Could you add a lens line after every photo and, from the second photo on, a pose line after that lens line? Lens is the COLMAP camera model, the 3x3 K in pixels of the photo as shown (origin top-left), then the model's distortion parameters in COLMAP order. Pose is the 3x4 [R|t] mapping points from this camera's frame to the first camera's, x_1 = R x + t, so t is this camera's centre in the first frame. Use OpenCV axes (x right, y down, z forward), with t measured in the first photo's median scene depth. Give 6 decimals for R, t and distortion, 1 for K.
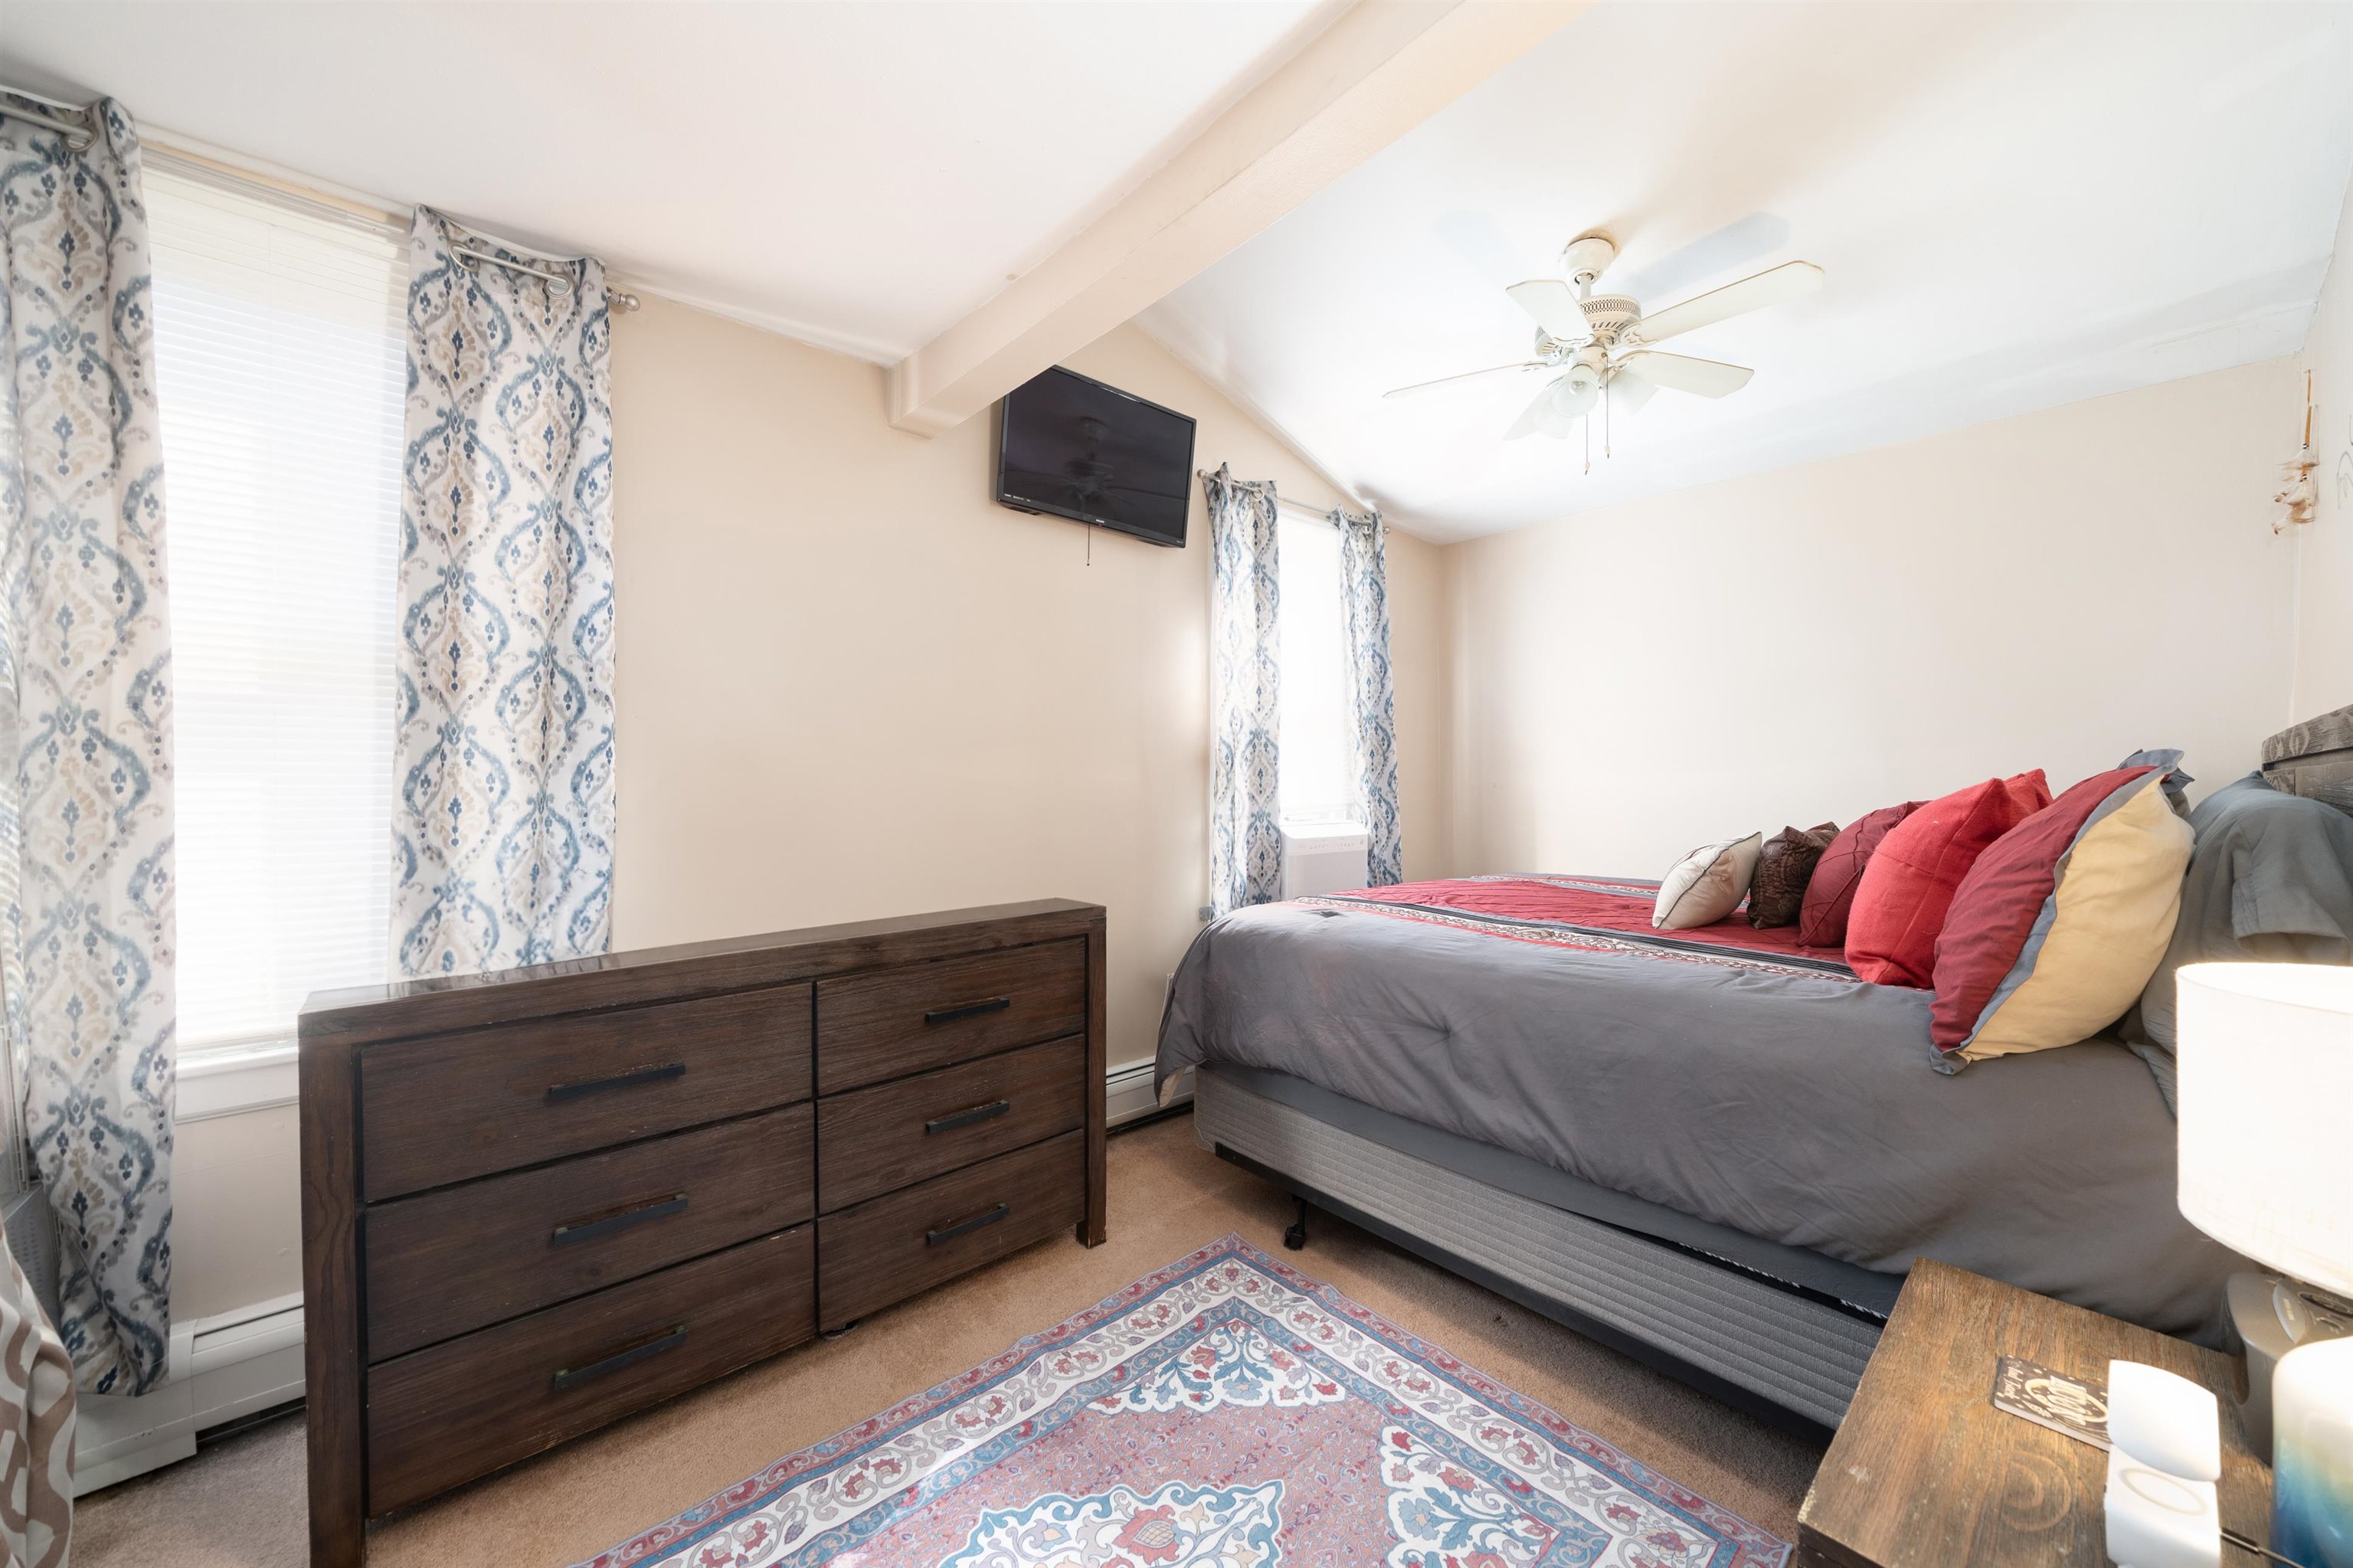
lens RADIAL K [[831.2, 0, 1168.6], [0, 831.2, 786.7], [0, 0, 1]] dist [-0.002415, -0.000153]
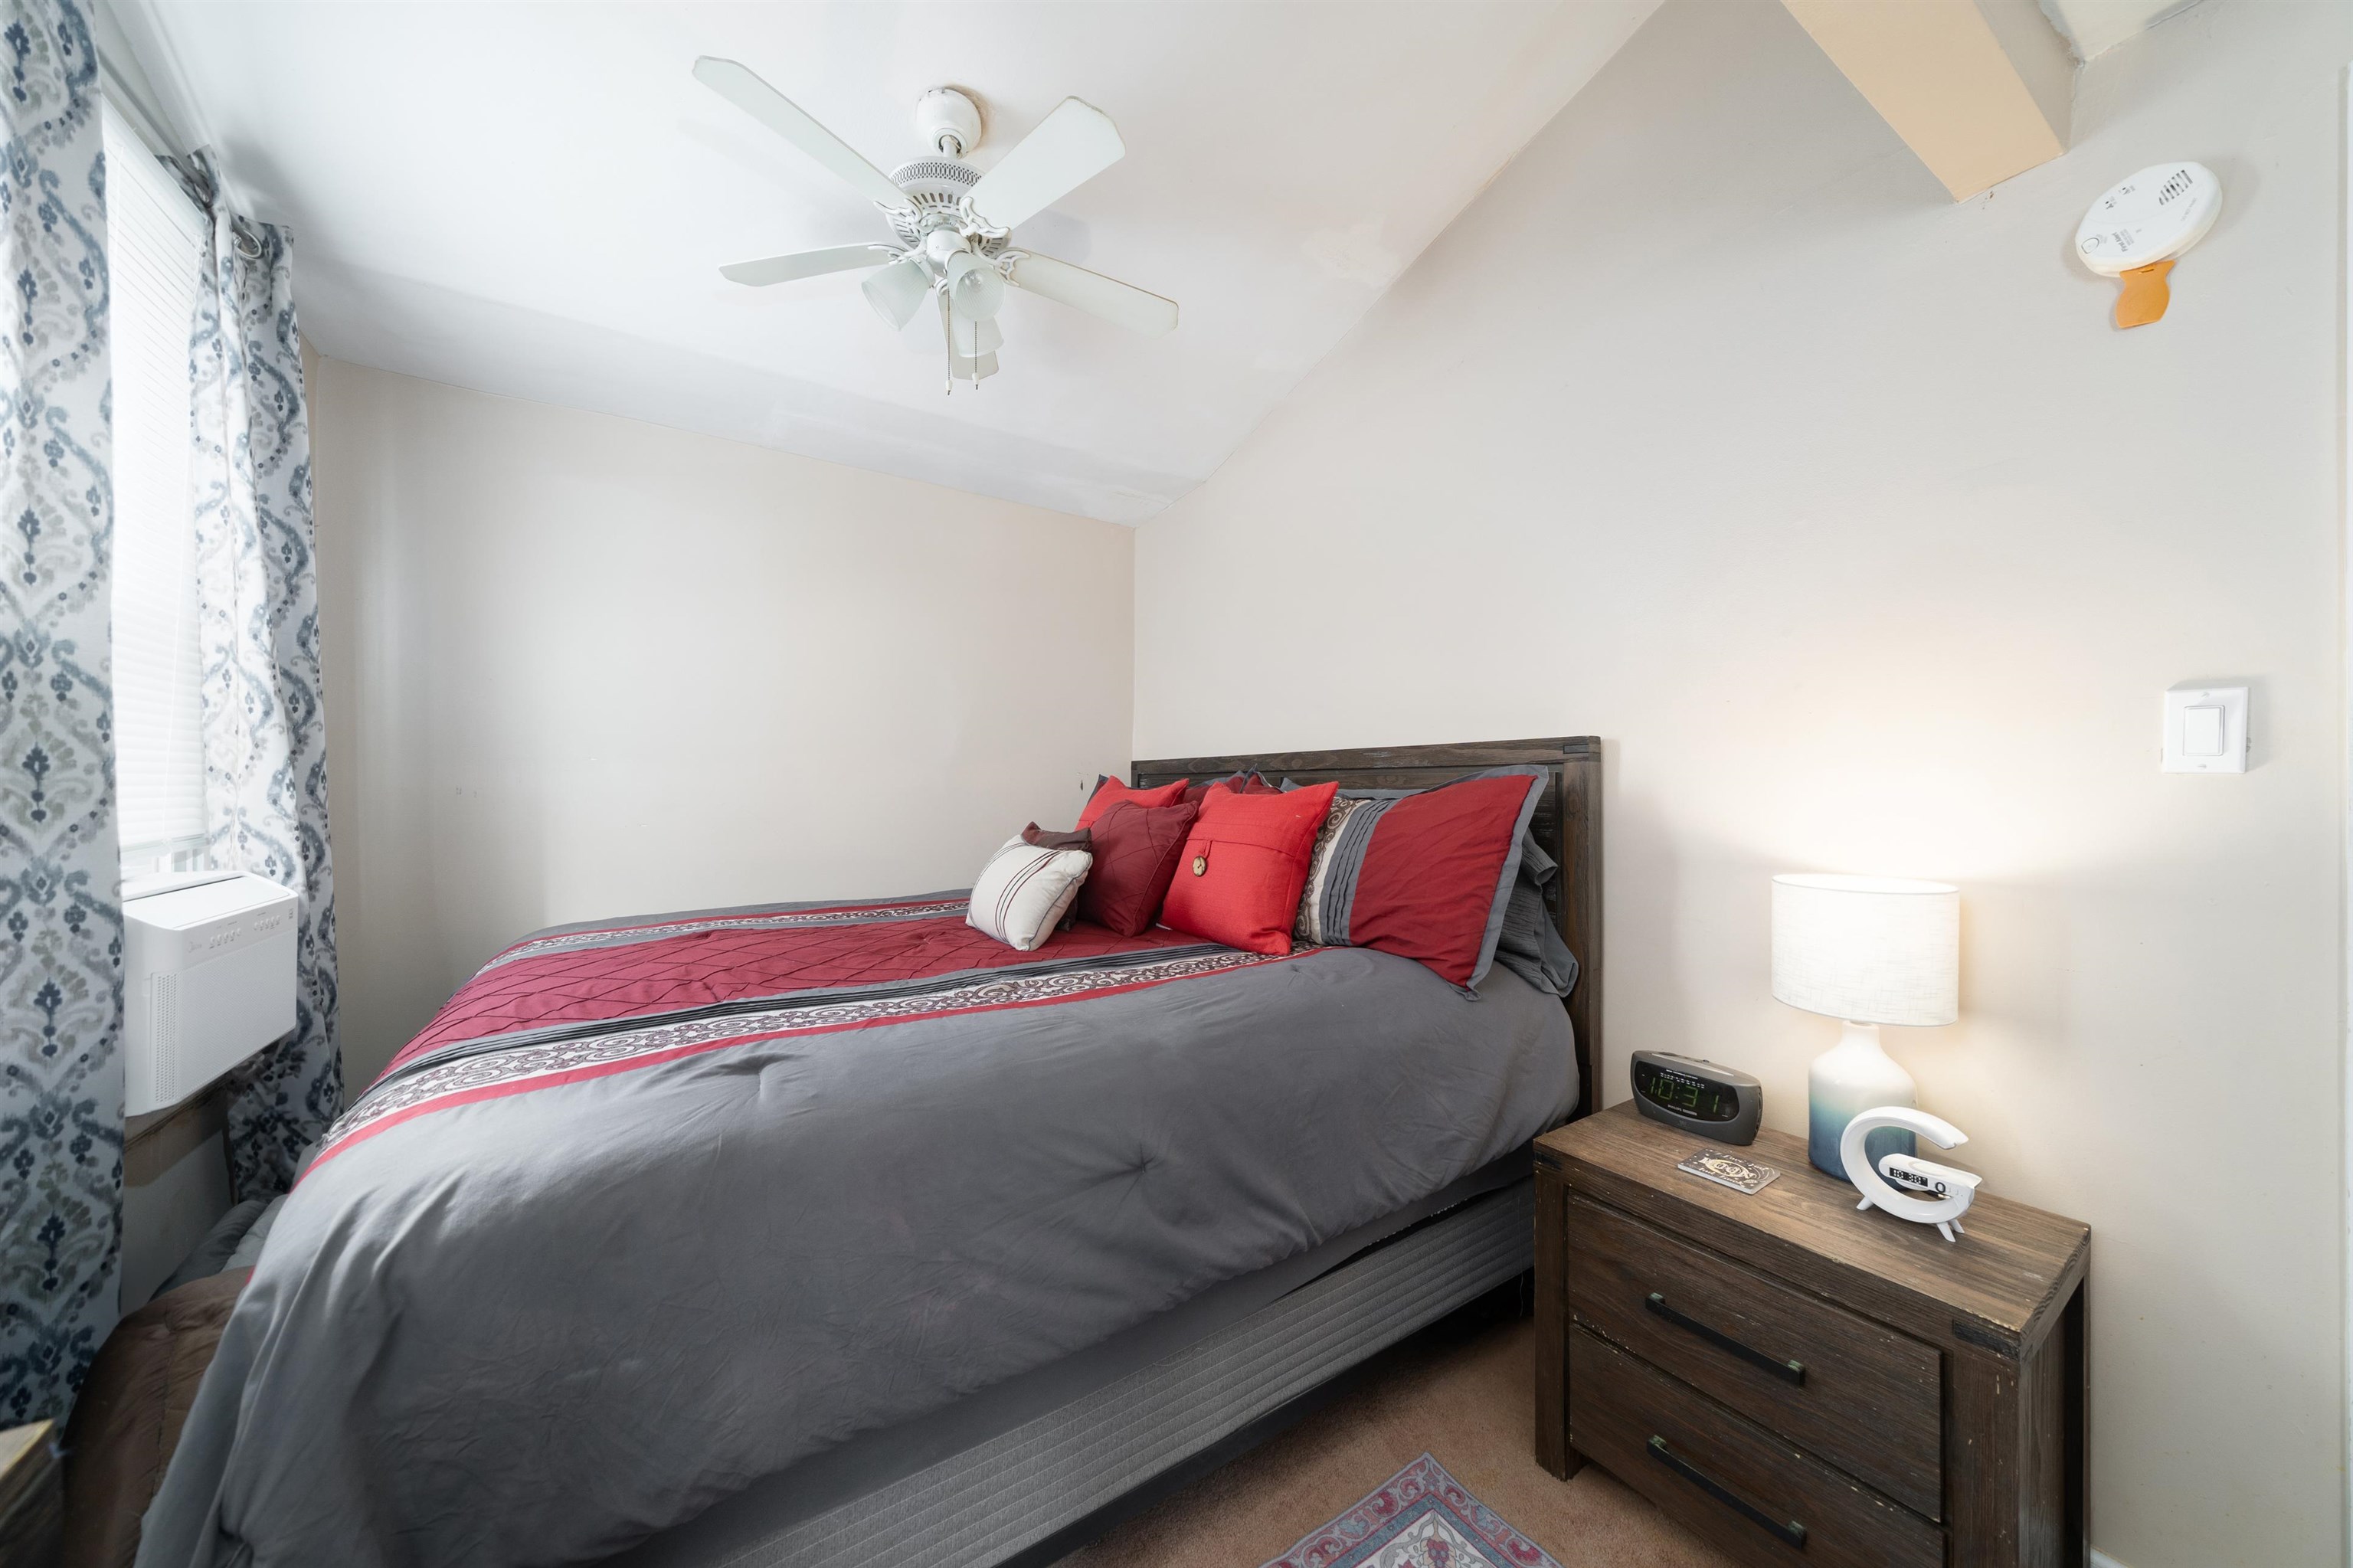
lens RADIAL K [[803.8, 0, 1169.0], [0, 803.8, 786.7], [0, 0, 1]] dist [-0.003616, -0.000123]
pose [[0.132833, -0.001650, 0.991137, -0.282719], [0.007230, 0.999974, 0.000696, -0.004898], [-0.991112, 0.007074, 0.132841, 0.871602]]
